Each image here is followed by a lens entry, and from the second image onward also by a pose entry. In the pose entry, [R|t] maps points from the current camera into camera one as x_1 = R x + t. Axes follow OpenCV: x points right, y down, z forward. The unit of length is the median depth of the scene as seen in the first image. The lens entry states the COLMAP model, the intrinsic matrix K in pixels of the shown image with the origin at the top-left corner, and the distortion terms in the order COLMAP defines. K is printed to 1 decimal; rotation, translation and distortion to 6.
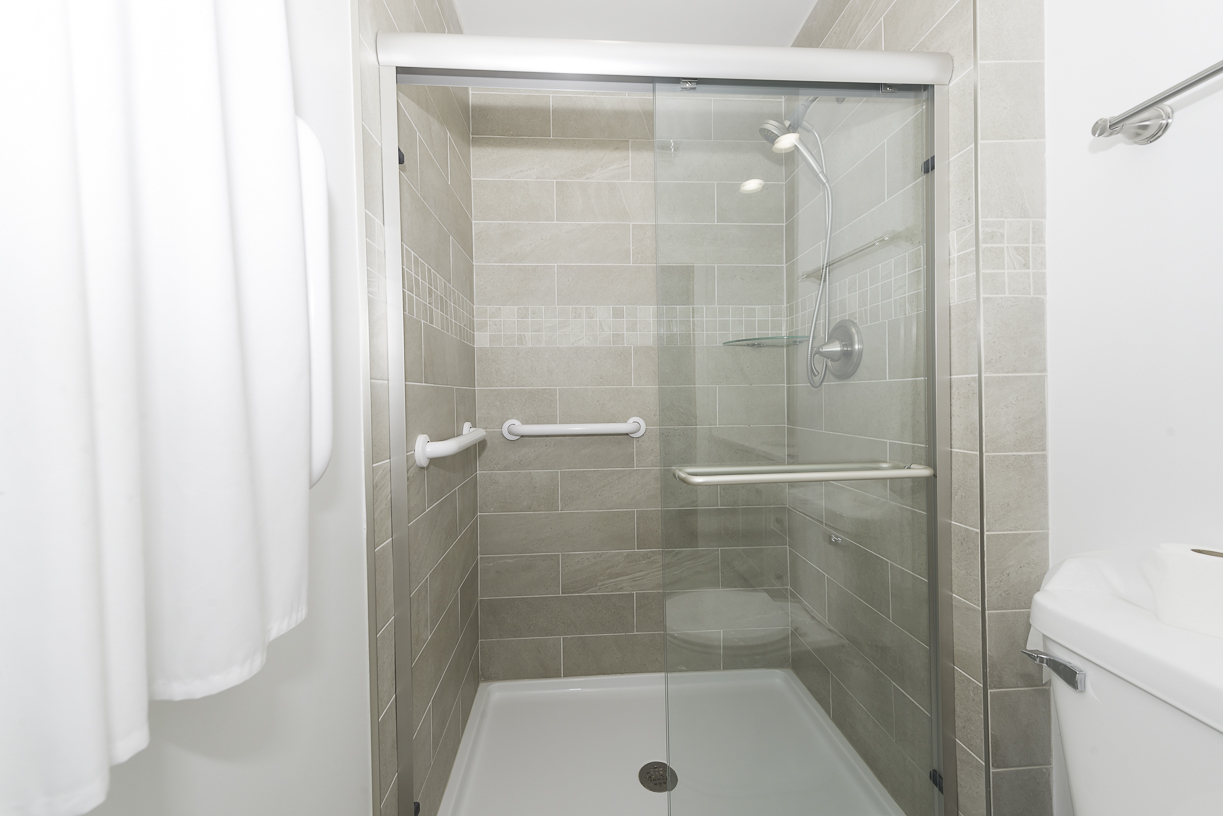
lens RADIAL K [[485.8, 0, 610.3], [0, 485.8, 405.6], [0, 0, 1]] dist [0.011142, -0.000085]
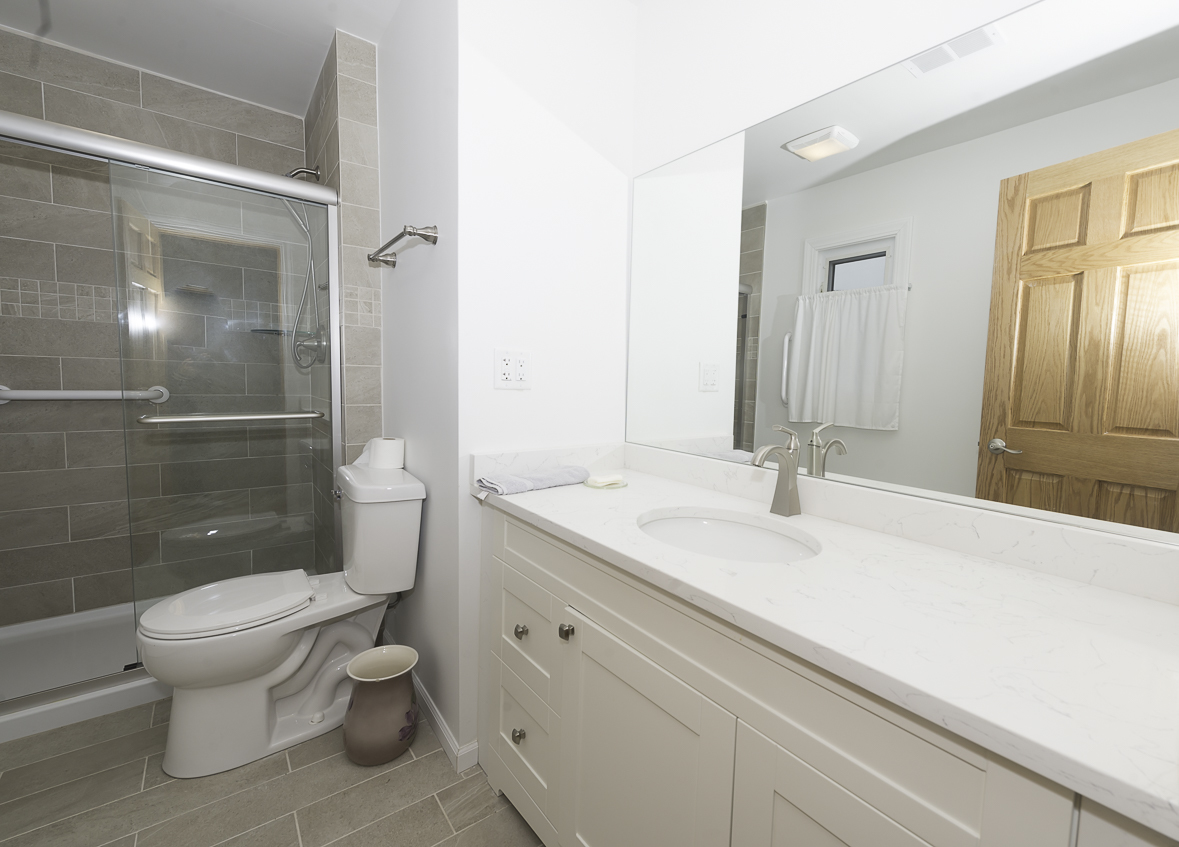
lens RADIAL K [[479.7, 0, 591.0], [0, 479.7, 415.5], [0, 0, 1]] dist [0.000585, -0.000254]
pose [[0.801995, -0.010015, 0.597246, 0.205410], [-0.025748, 0.998351, 0.051315, 0.008199], [-0.596775, -0.056533, 0.800415, -0.595075]]
